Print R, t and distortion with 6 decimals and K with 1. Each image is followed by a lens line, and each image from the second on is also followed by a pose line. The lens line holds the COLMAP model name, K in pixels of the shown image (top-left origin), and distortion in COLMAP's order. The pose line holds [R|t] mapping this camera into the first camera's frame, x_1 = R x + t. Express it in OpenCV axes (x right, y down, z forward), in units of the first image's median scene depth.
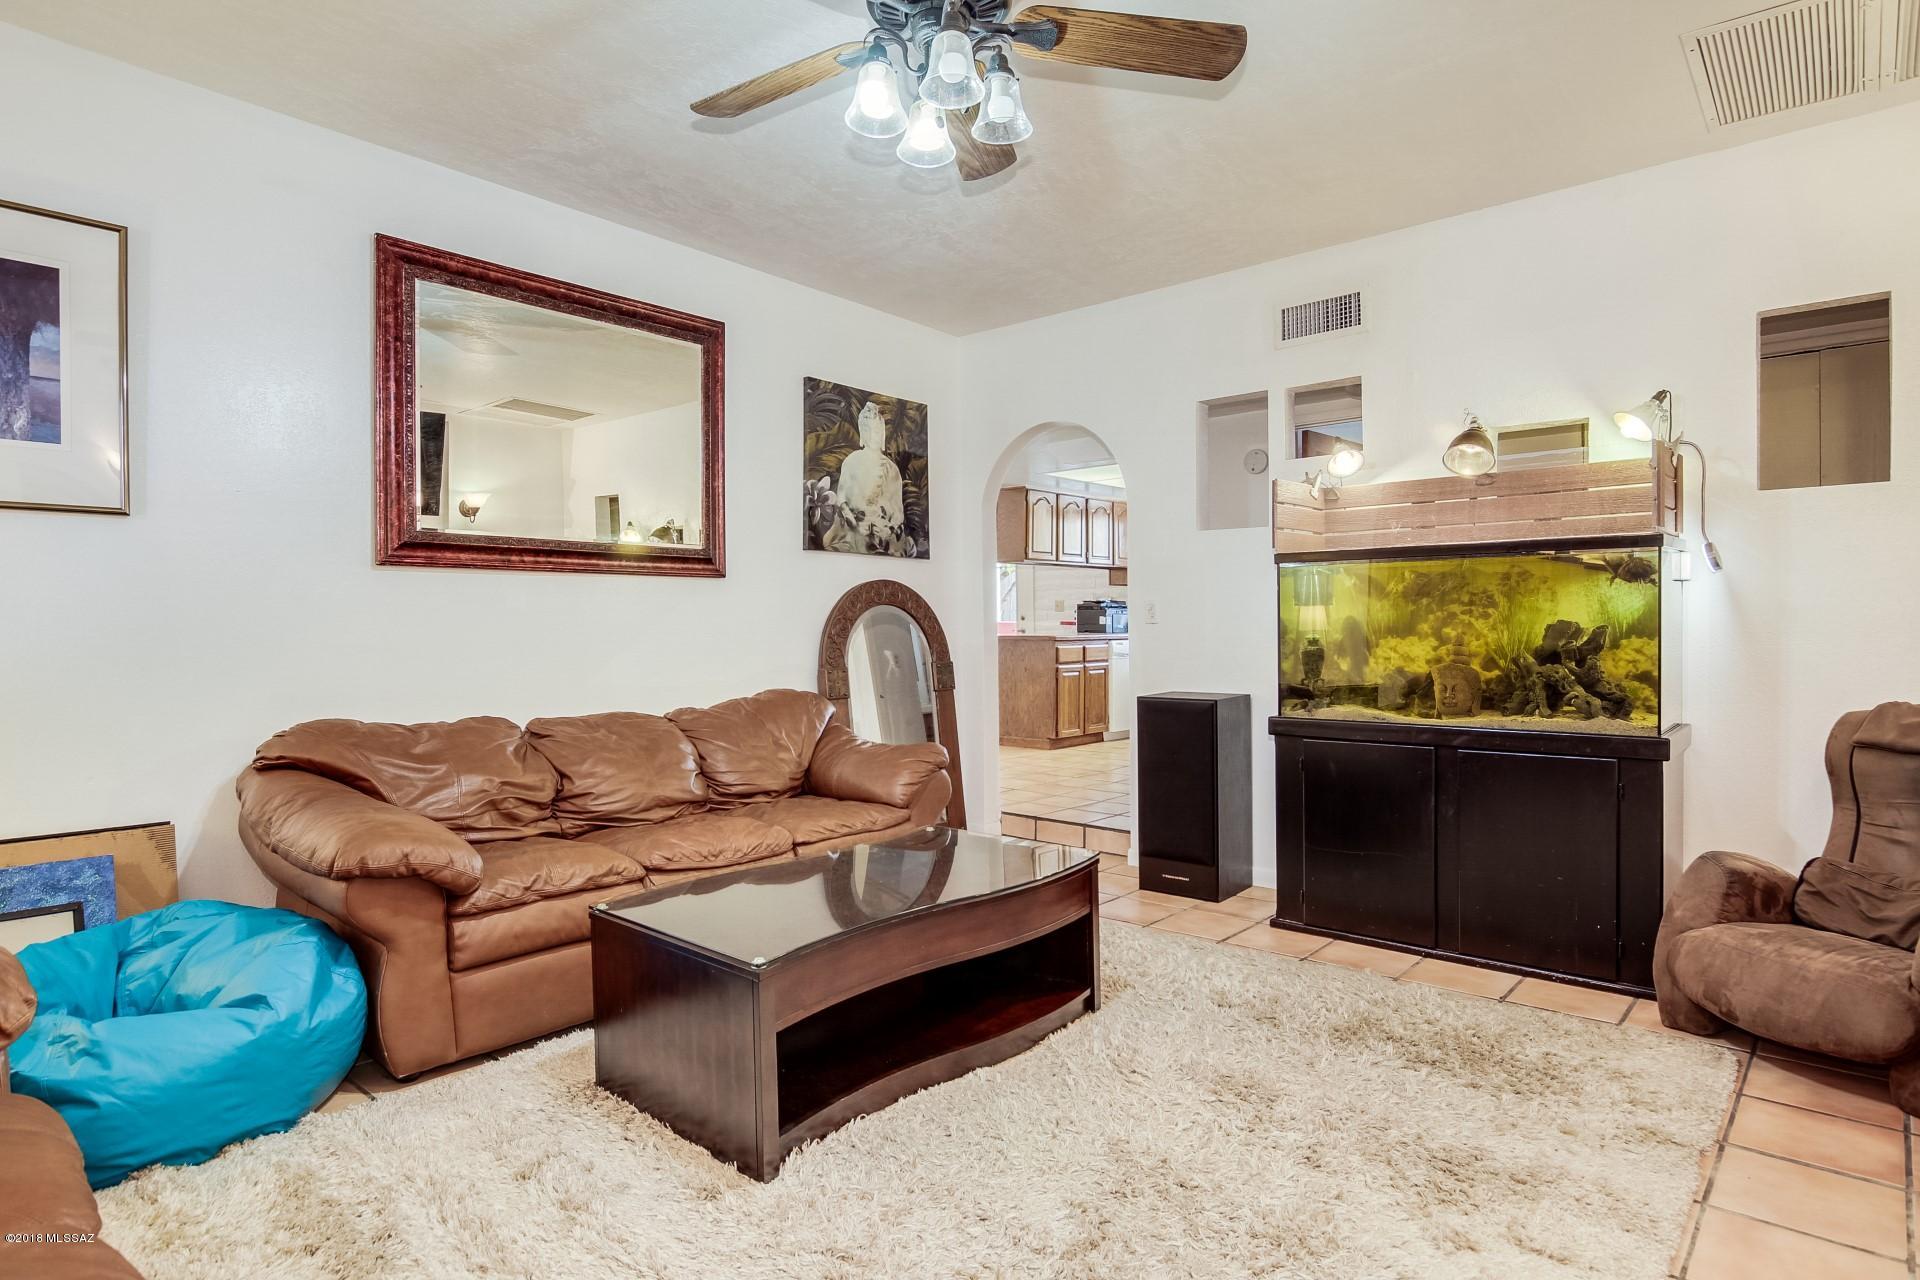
lens RADIAL K [[1063.0, 0, 960.0], [0, 1063.0, 640.0], [0, 0, 1]] dist [-0.016728, 0.009680]
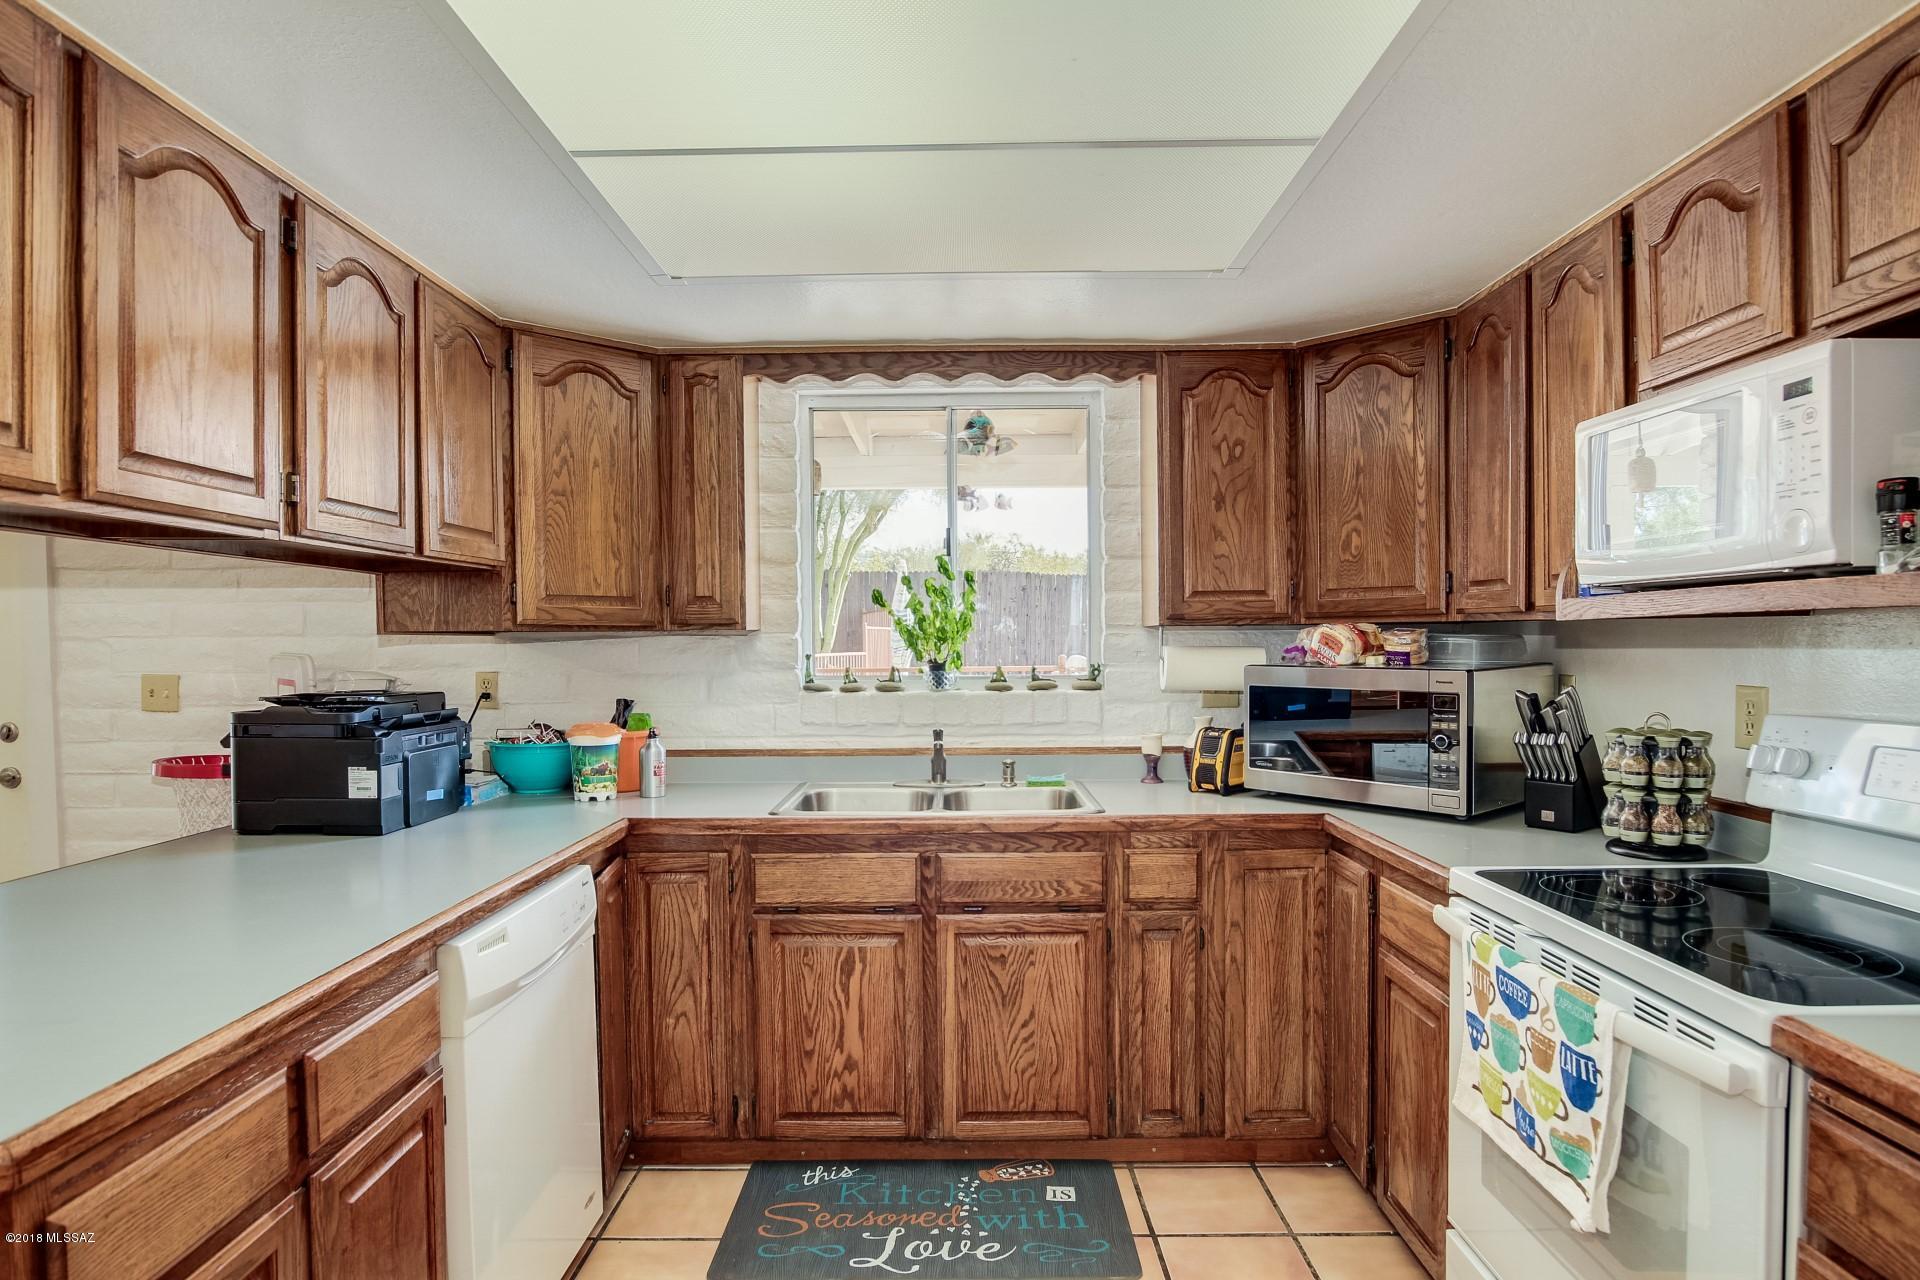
lens RADIAL K [[1063.0, 0, 960.0], [0, 1063.0, 640.0], [0, 0, 1]] dist [-0.016728, 0.009680]
pose [[0.758212, -0.004340, 0.651994, 0.082171], [0.014313, 0.999848, -0.009989, -0.046390], [-0.651851, 0.016906, 0.758158, 0.739602]]
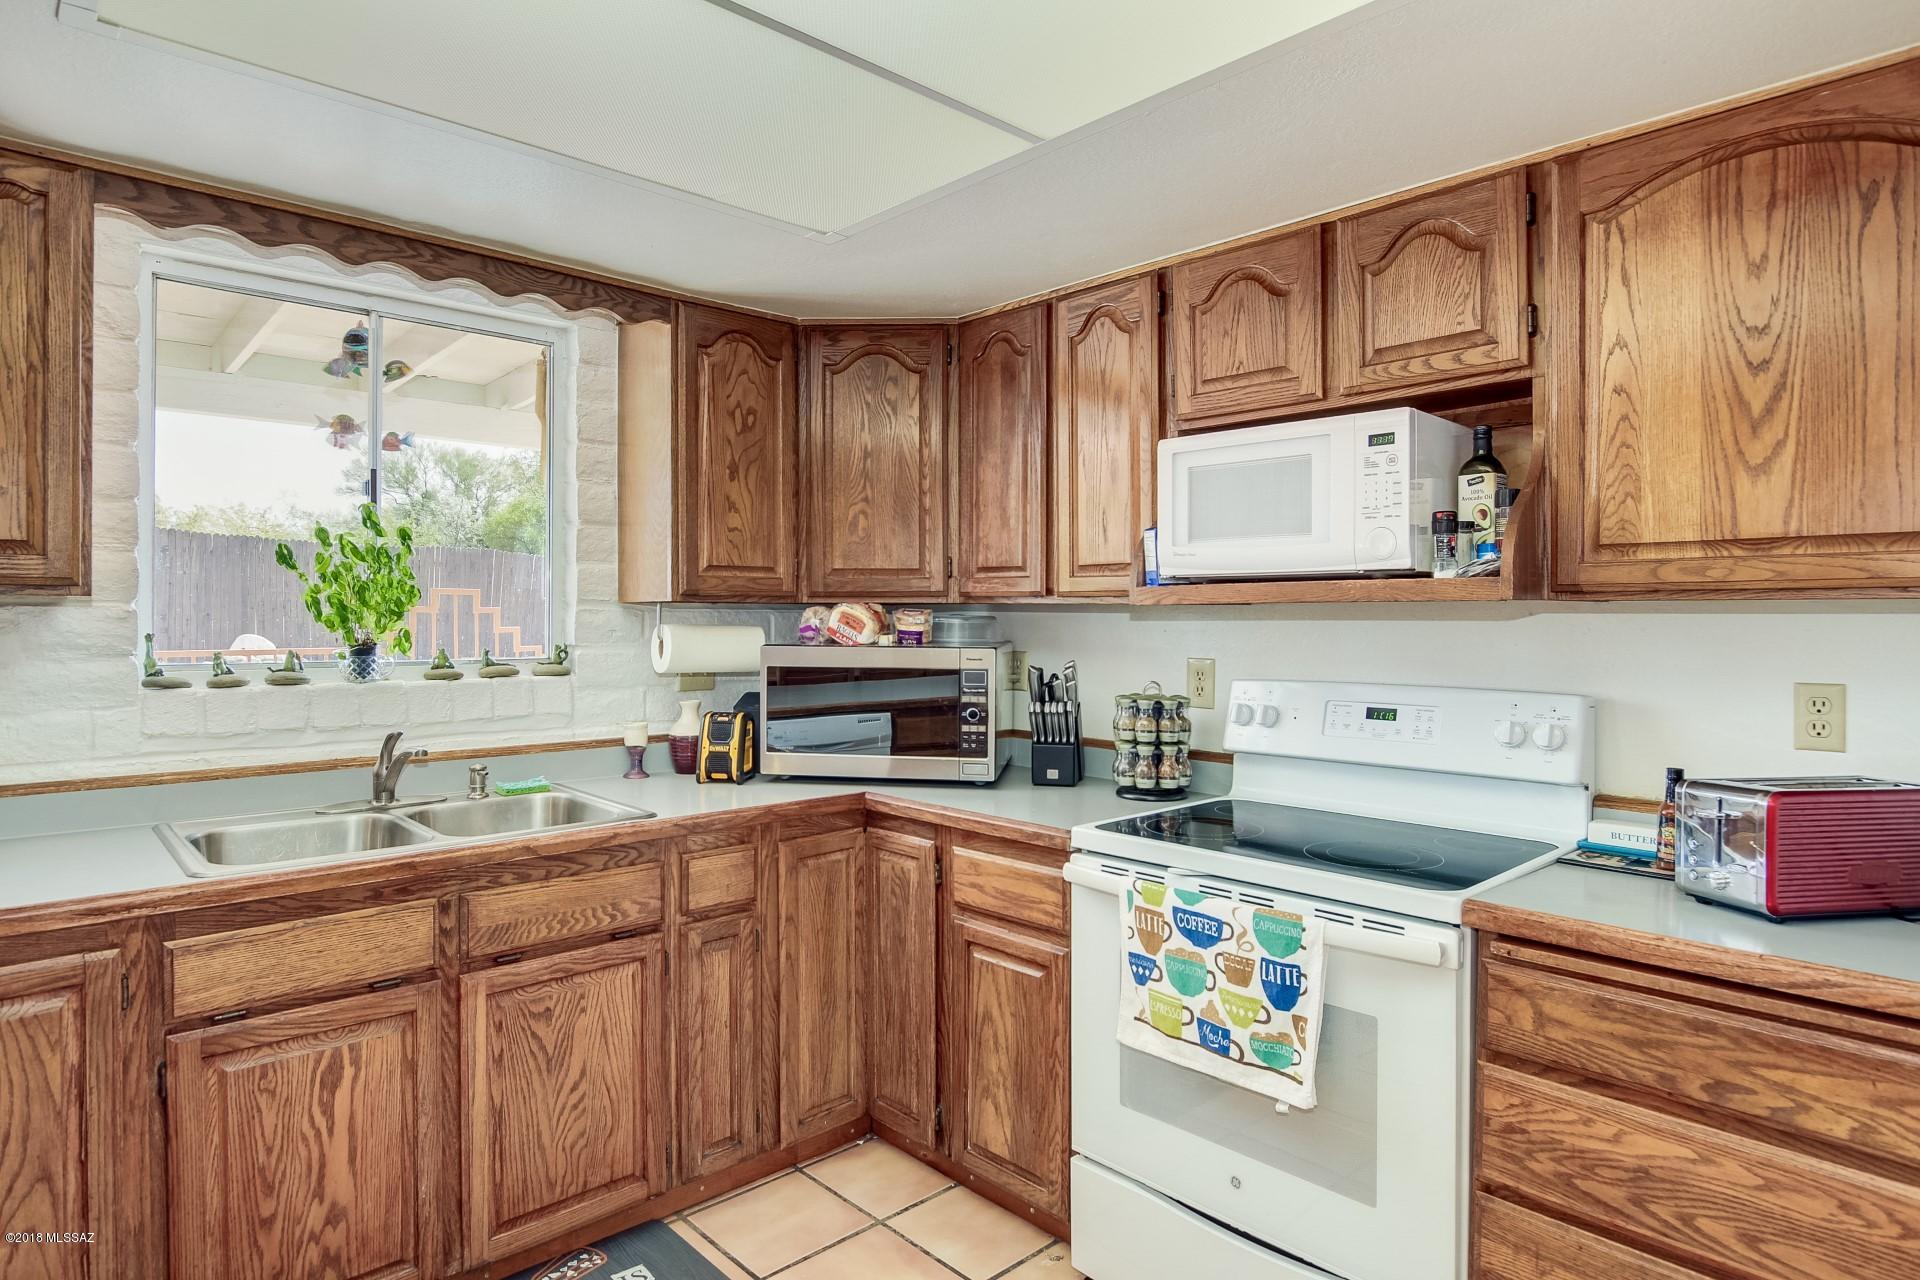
lens RADIAL K [[1075.1, 0, 959.3], [0, 1075.1, 601.3], [0, 0, 1]] dist [-0.007861, 0.002092]
pose [[0.111881, 0.015482, 0.993601, 0.064051], [0.008162, 0.999831, -0.016498, -0.047316], [-0.993688, 0.009956, 0.111736, 0.802578]]
